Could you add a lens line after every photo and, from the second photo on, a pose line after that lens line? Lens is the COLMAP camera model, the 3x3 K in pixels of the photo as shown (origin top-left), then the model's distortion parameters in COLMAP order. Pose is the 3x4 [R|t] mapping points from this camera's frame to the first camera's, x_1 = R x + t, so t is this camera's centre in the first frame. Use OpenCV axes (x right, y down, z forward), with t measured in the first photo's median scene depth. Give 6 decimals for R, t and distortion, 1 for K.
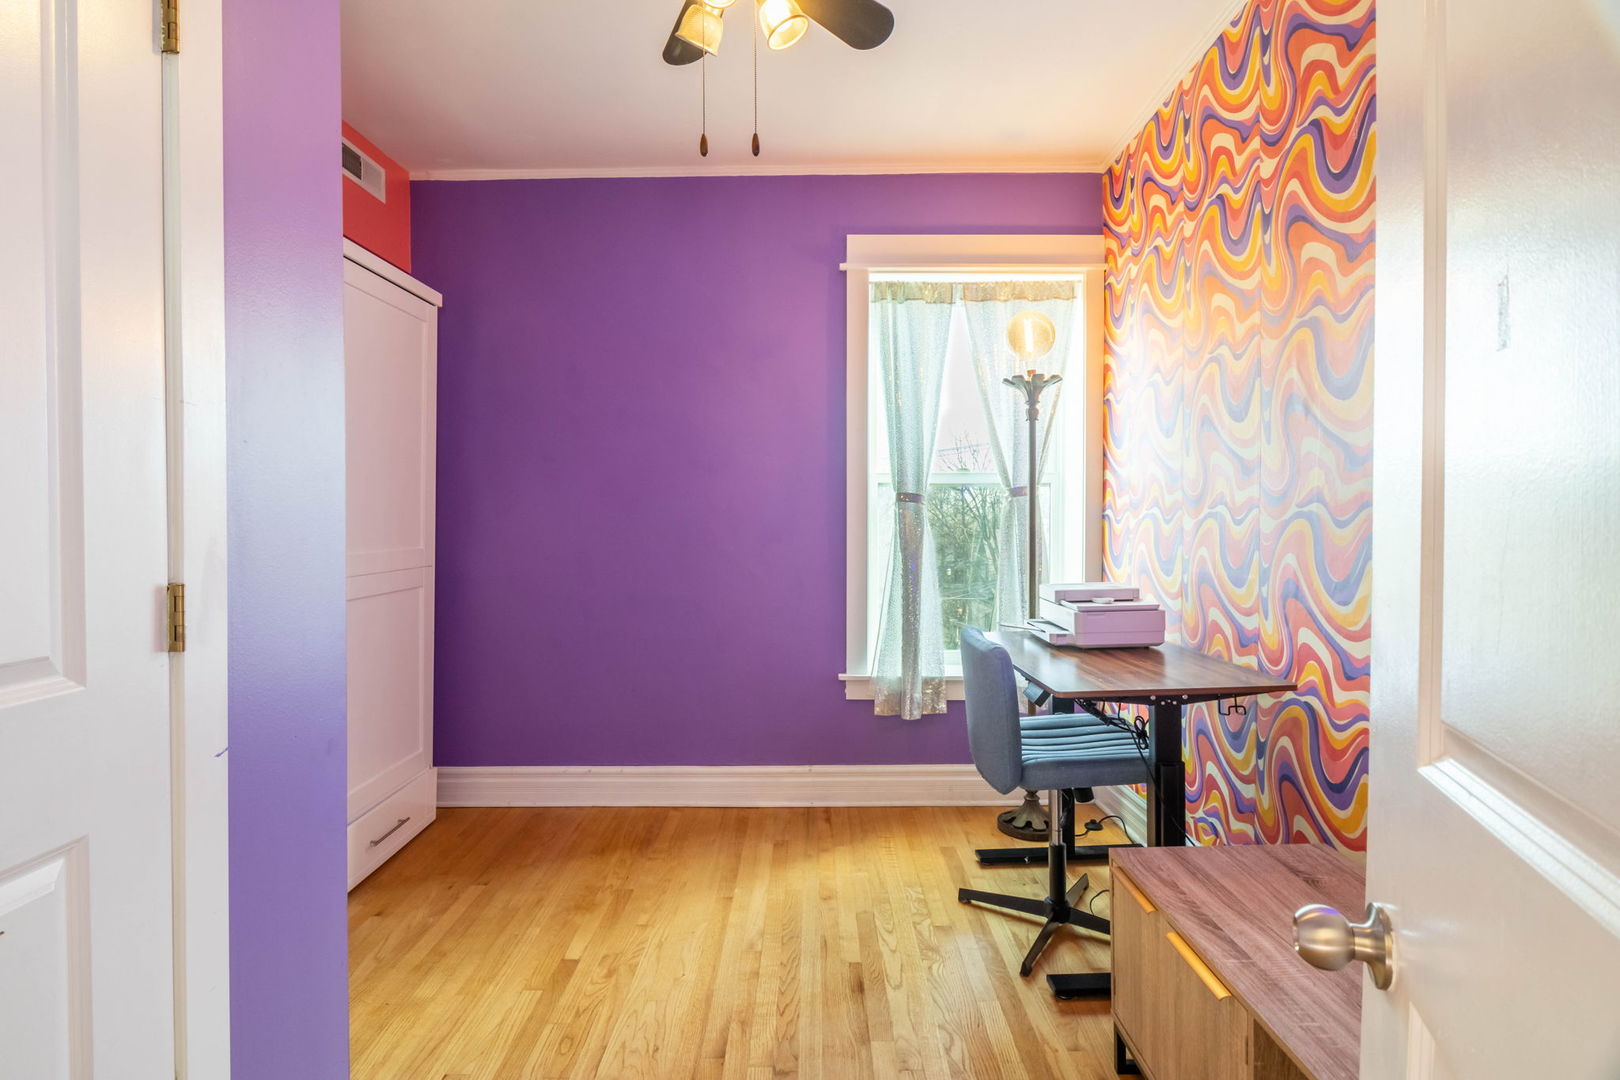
lens RADIAL K [[795.6, 0, 802.8], [0, 795.6, 533.5], [0, 0, 1]] dist [-0.000080, 0.000021]
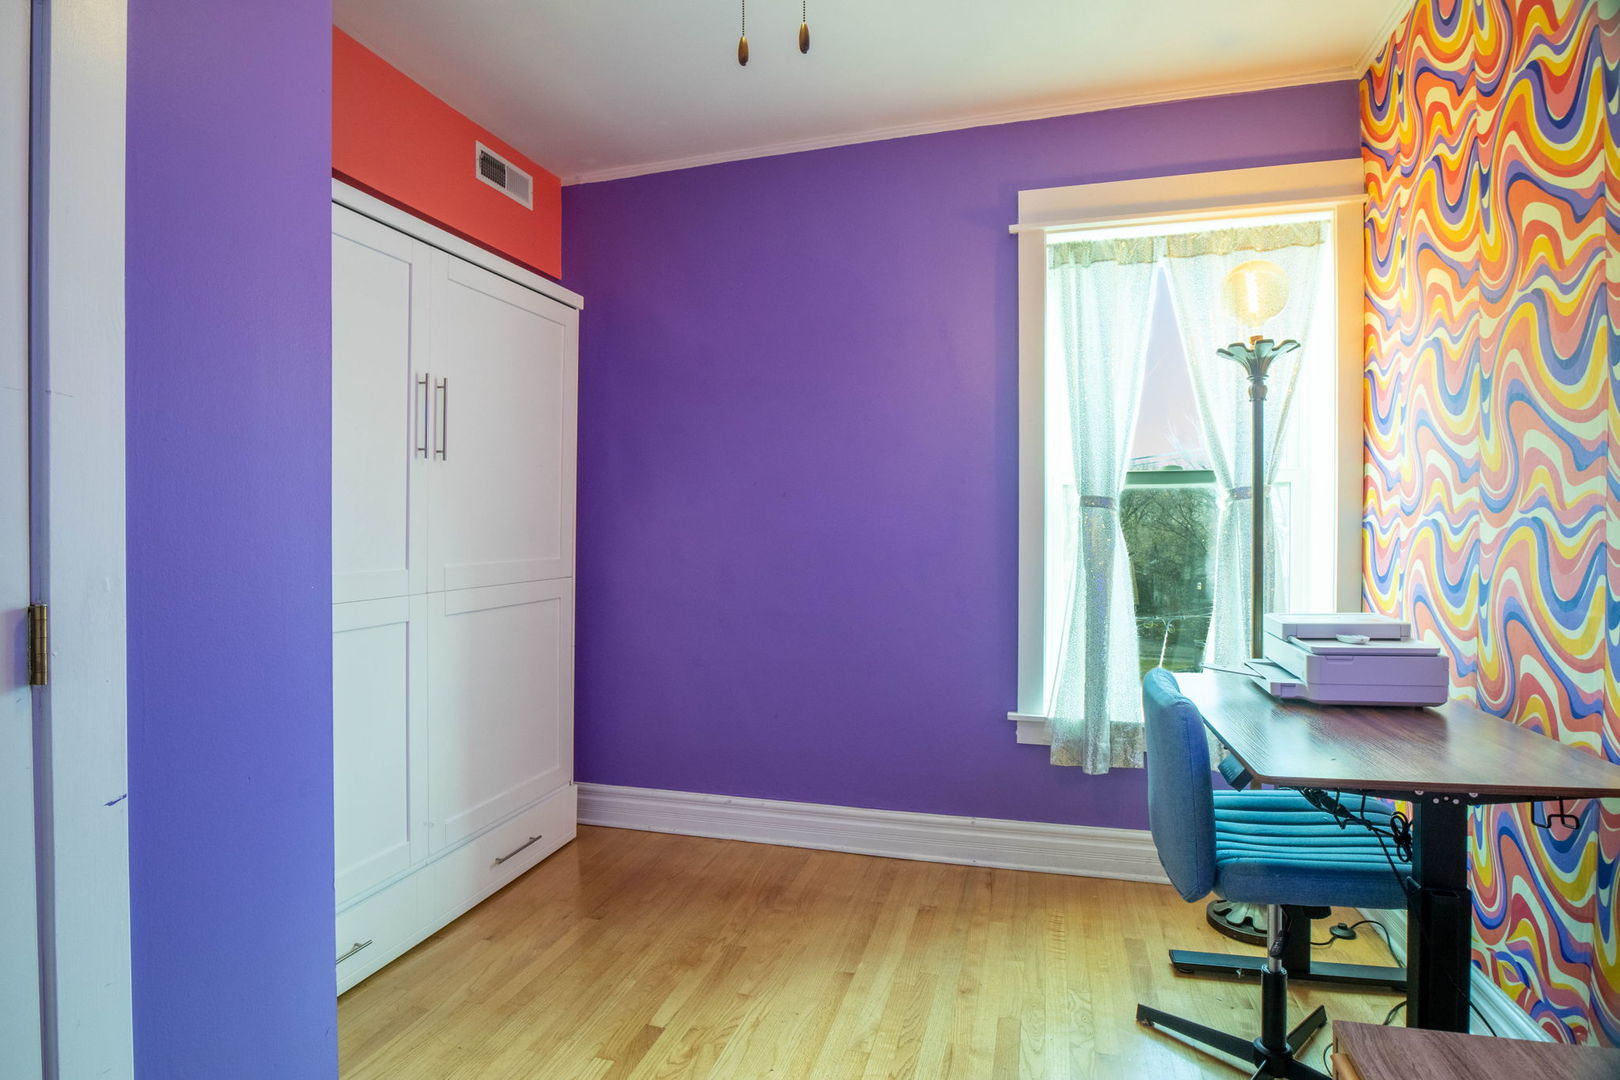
lens RADIAL K [[804.6, 0, 810.0], [0, 804.6, 540.0], [0, 0, 1]] dist [-0.026328, 0.000769]
pose [[0.963165, 0.003525, -0.268890, 0.078665], [-0.004497, 0.999985, -0.002996, -0.002437], [0.268875, 0.004095, 0.963166, 0.137892]]
